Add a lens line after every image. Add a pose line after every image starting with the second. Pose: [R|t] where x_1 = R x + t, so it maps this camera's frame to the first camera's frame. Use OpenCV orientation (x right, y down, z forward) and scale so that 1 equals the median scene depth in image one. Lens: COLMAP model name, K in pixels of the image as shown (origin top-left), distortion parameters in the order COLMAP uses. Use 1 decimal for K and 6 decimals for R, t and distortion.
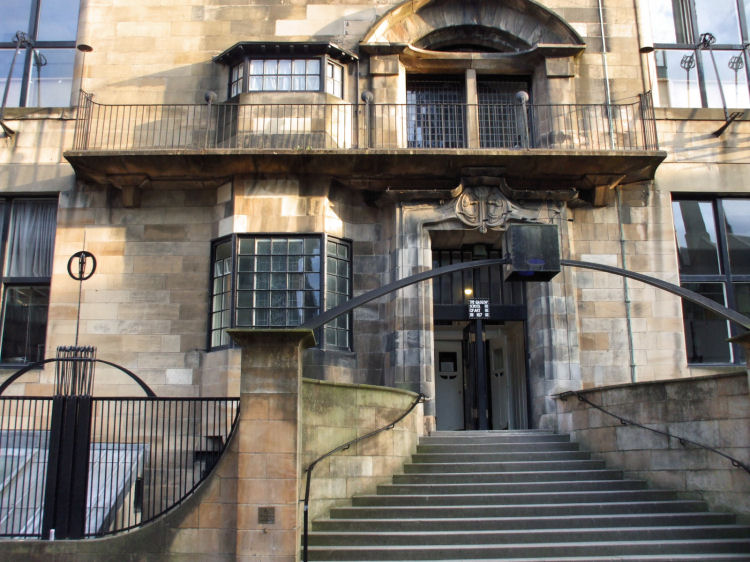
lens RADIAL K [[763.1, 0, 375.0], [0, 763.1, 280.5], [0, 0, 1]] dist [-0.017833, 0.000000]
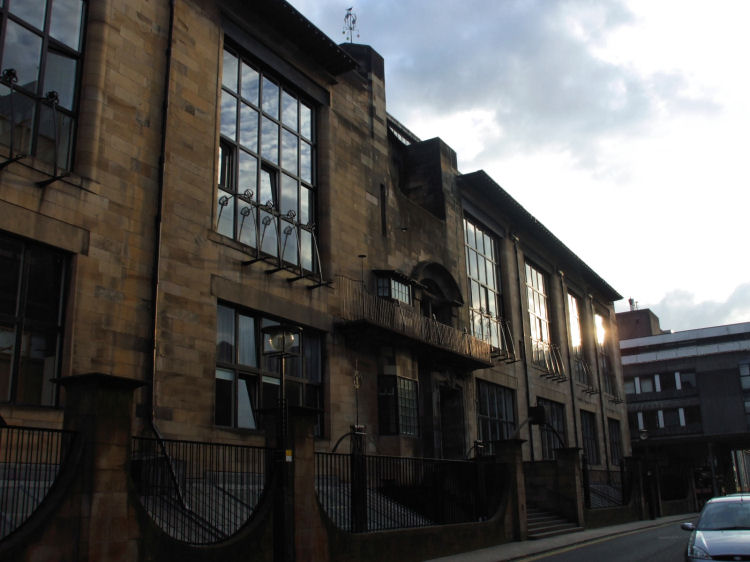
lens RADIAL K [[763.1, 0, 374.1], [0, 763.1, 280.6], [0, 0, 1]] dist [-0.017833, 0.000000]
pose [[0.523977, 0.231046, 0.819796, -1.658119], [-0.200379, 0.968928, -0.145003, -0.002577], [-0.827826, -0.088292, 0.553993, -0.008245]]
